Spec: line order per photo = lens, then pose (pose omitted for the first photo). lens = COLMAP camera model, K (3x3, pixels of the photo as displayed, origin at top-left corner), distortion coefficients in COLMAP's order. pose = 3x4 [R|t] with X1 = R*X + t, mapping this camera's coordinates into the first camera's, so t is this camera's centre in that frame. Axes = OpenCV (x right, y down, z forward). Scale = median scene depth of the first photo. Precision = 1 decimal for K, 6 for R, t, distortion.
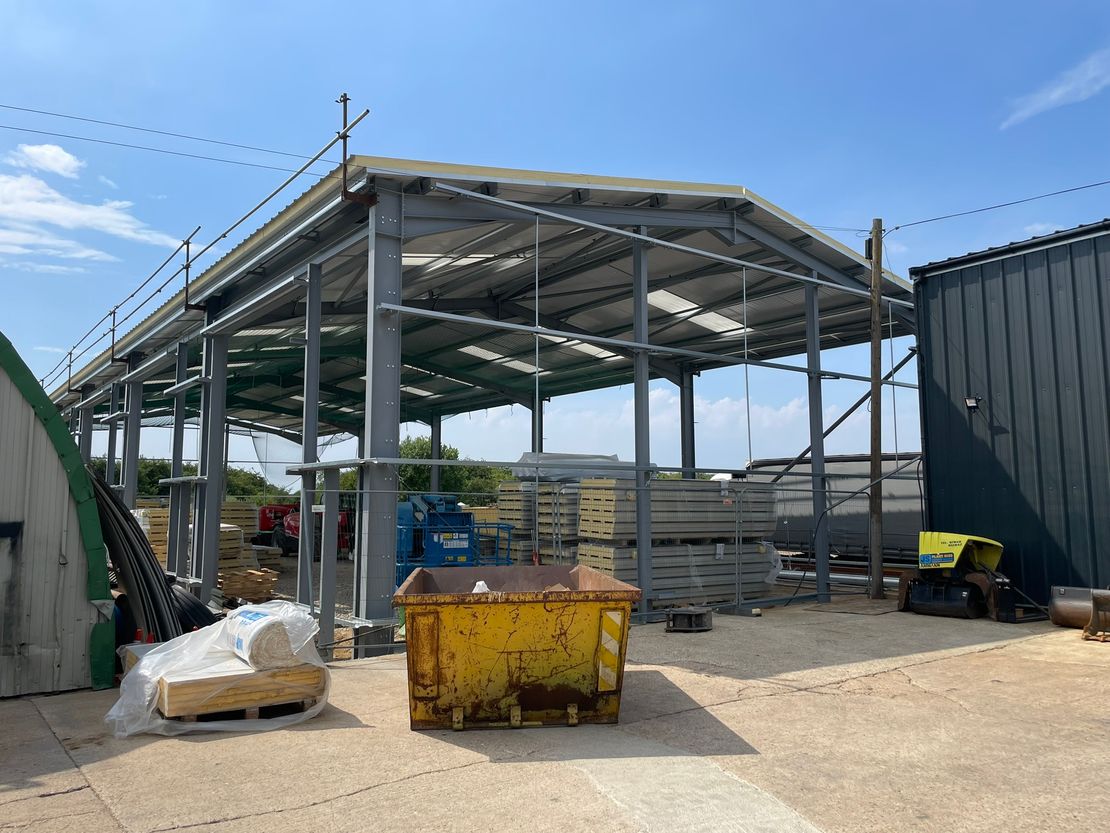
lens RADIAL K [[843.9, 0, 555.0], [0, 843.9, 416.5], [0, 0, 1]] dist [0.063053, -0.003046]
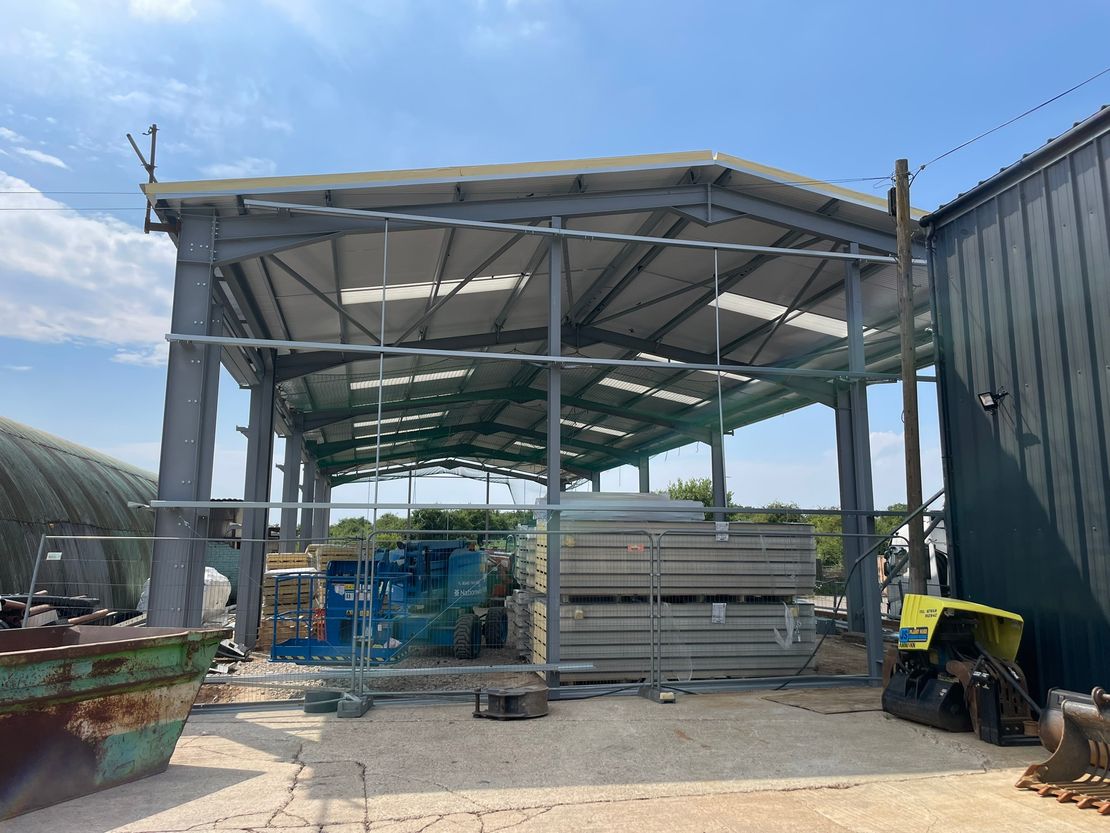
lens RADIAL K [[843.9, 0, 555.0], [0, 843.9, 416.5], [0, 0, 1]] dist [0.063053, -0.003046]
pose [[0.913833, -0.060988, -0.401484, 0.421397], [0.039165, 0.997286, -0.062351, 0.023524], [0.404197, 0.041254, 0.913741, 0.239126]]
